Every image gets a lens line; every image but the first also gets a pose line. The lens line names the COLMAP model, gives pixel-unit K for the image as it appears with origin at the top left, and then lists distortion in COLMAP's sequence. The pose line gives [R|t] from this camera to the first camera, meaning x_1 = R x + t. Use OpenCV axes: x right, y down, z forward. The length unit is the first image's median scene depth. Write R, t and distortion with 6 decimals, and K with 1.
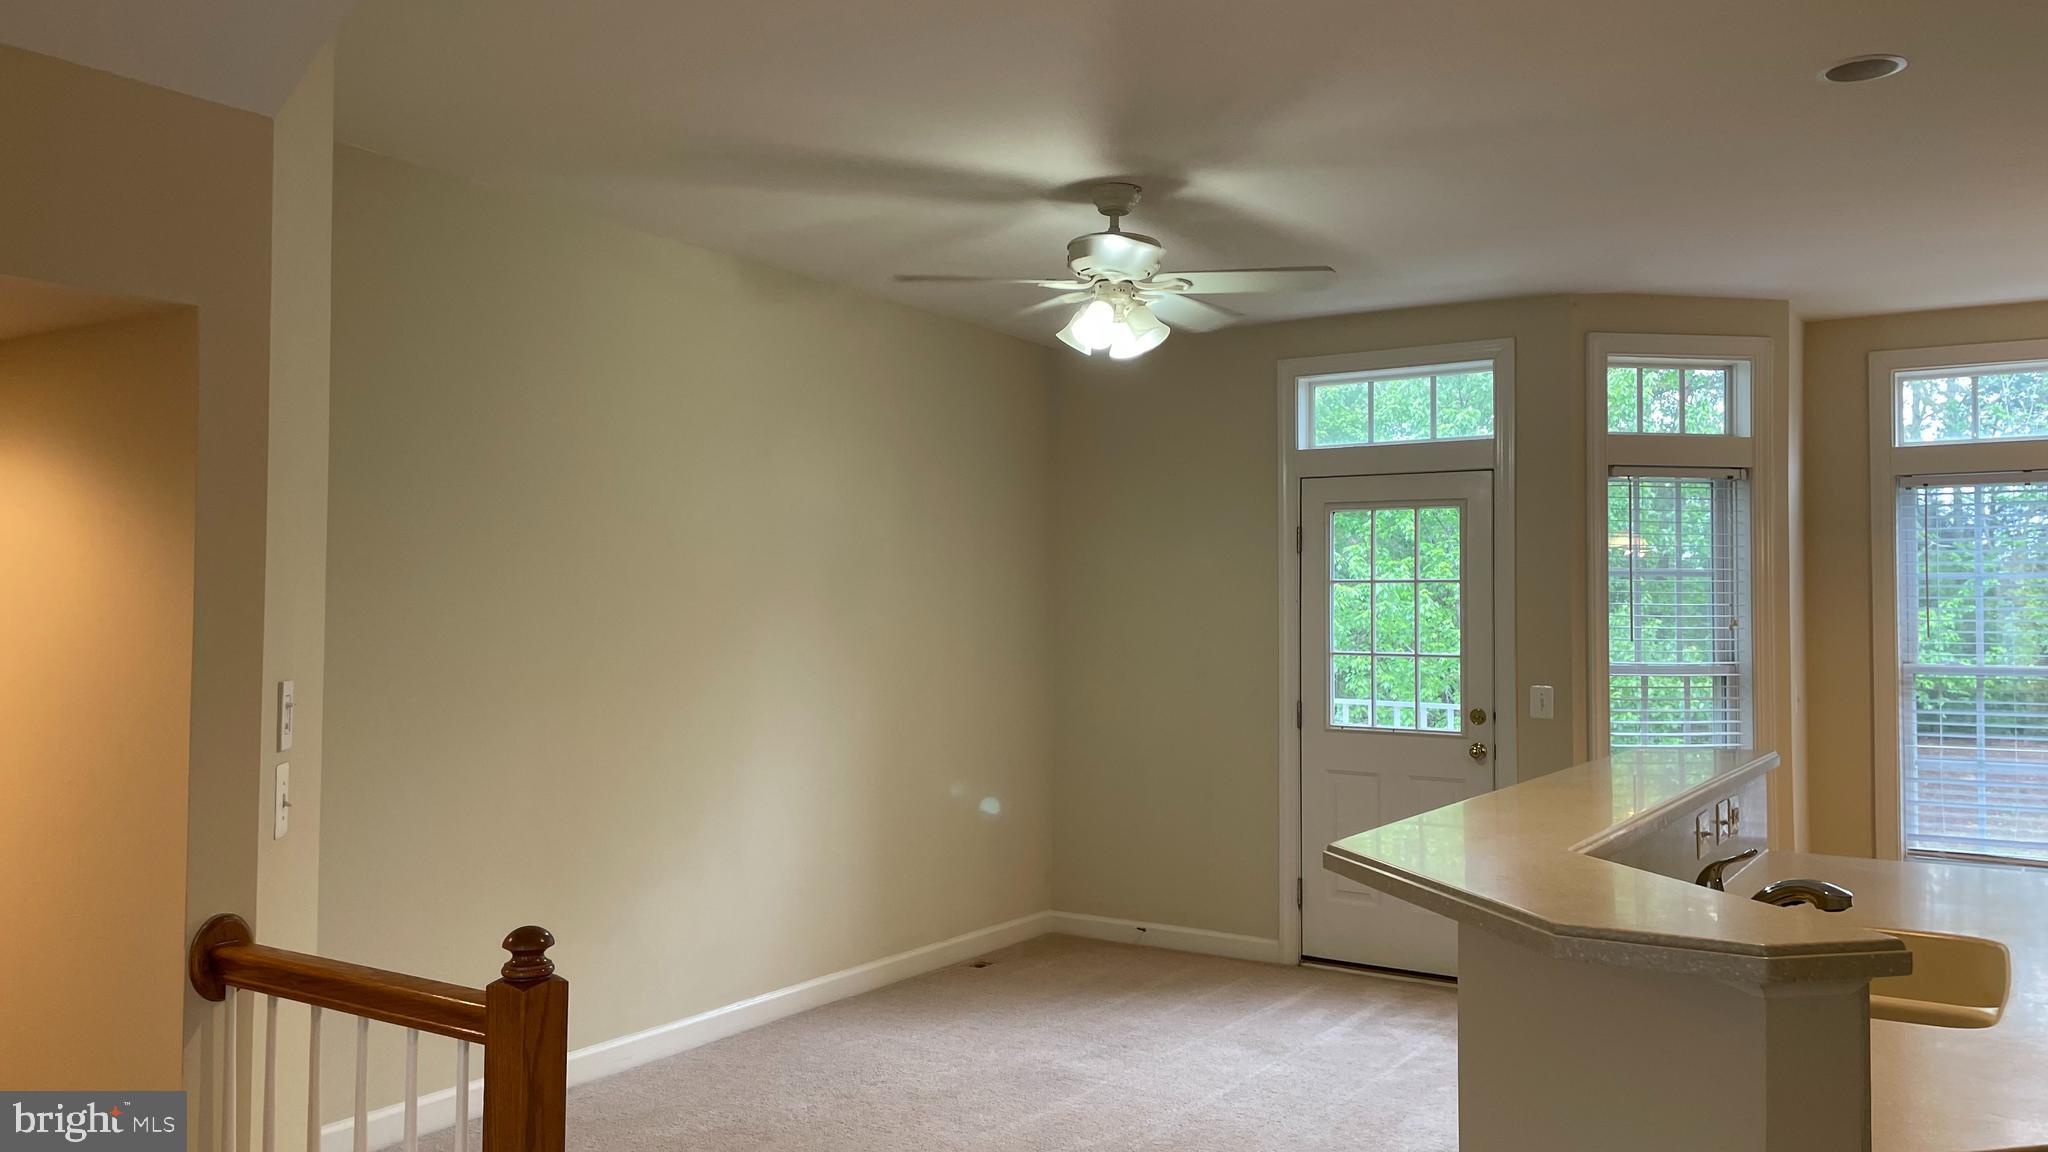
lens RADIAL K [[1542.9, 0, 1052.5], [0, 1542.9, 567.9], [0, 0, 1]] dist [0.061256, -0.059221]
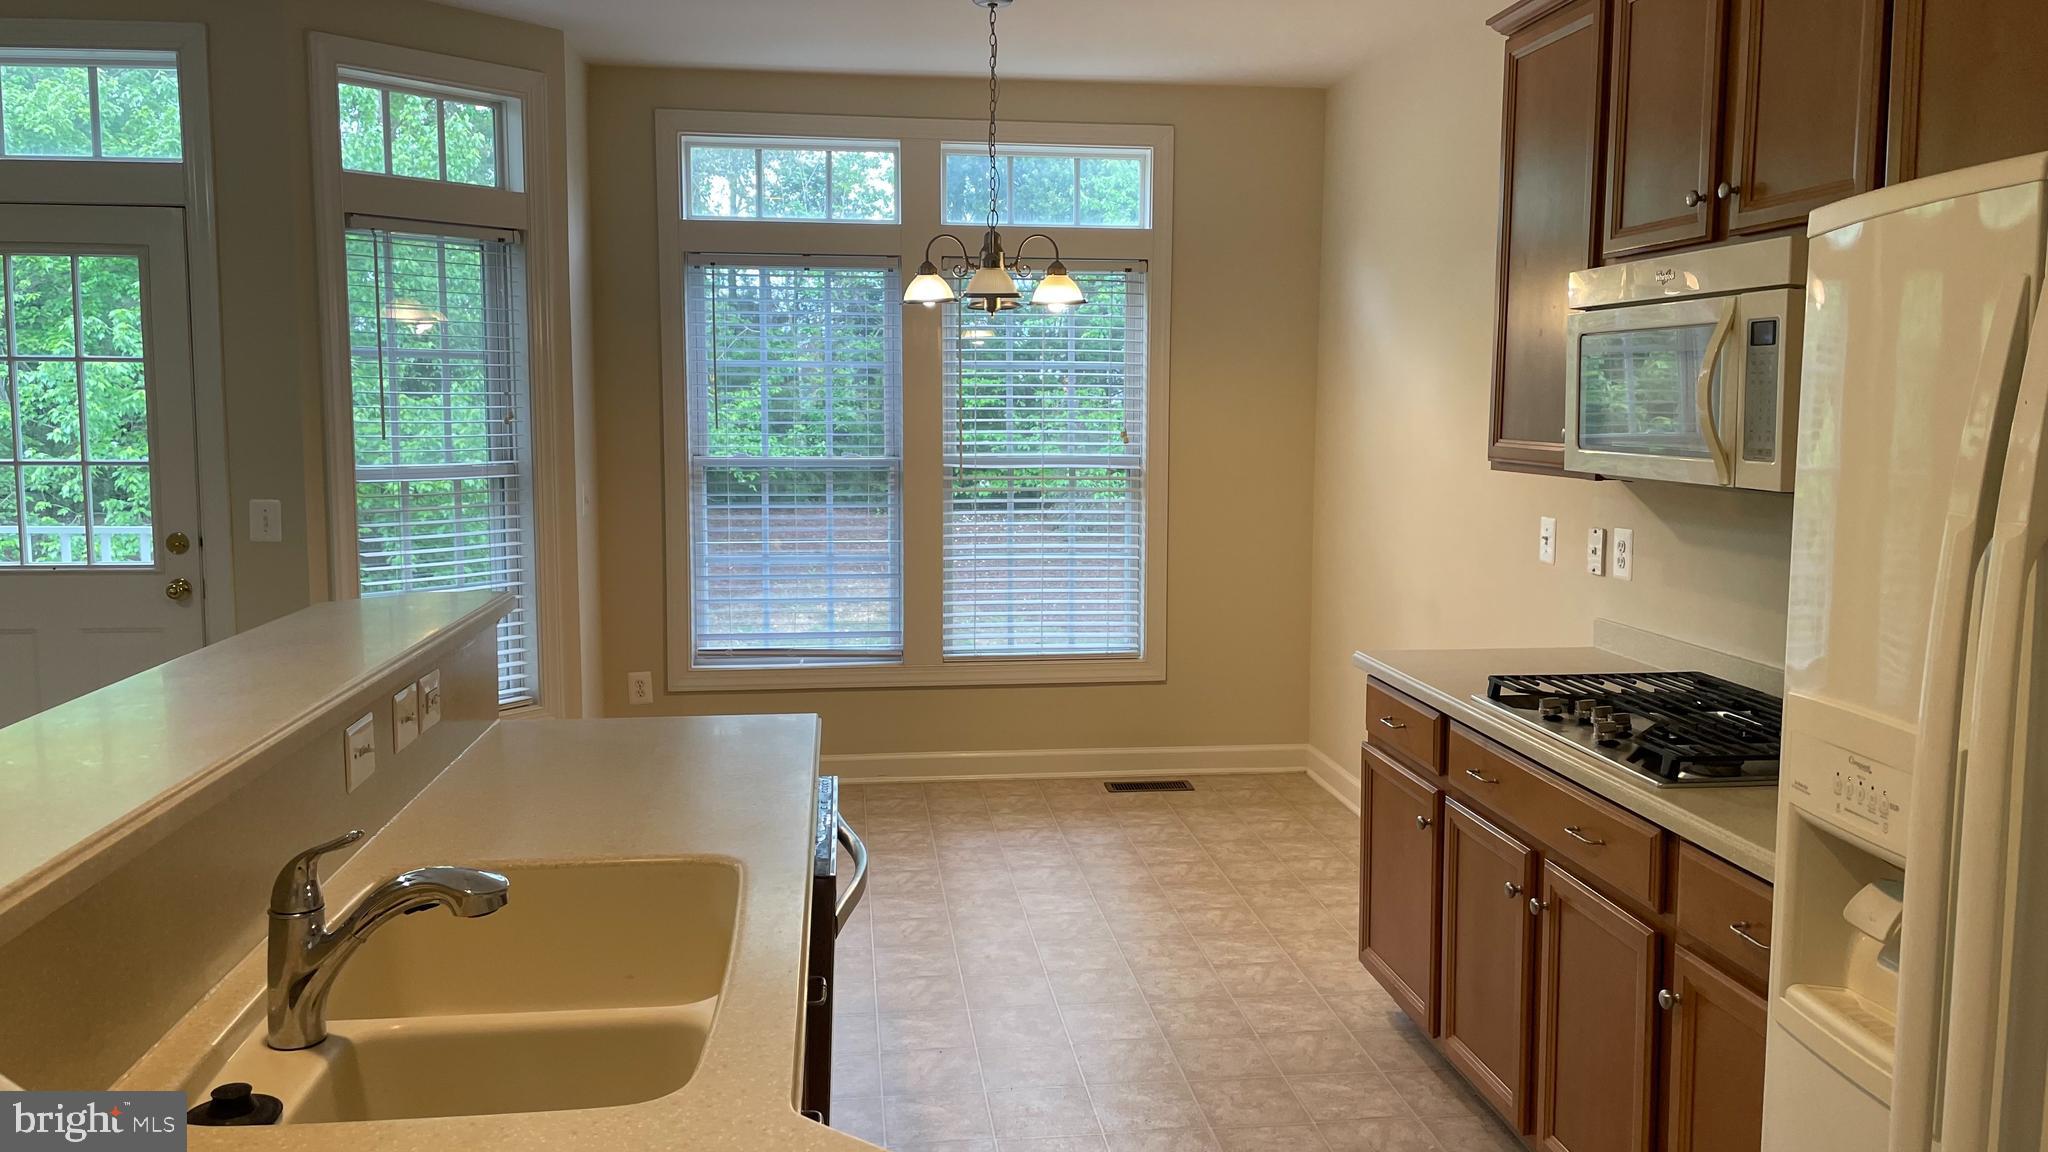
lens RADIAL K [[1542.9, 0, 1034.0], [0, 1542.9, 556.4], [0, 0, 1]] dist [0.061256, -0.059221]
pose [[0.771311, -0.066170, 0.633010, 0.115201], [-0.019801, 0.991605, 0.127782, -0.002054], [-0.636151, -0.111094, 0.763525, 0.161805]]
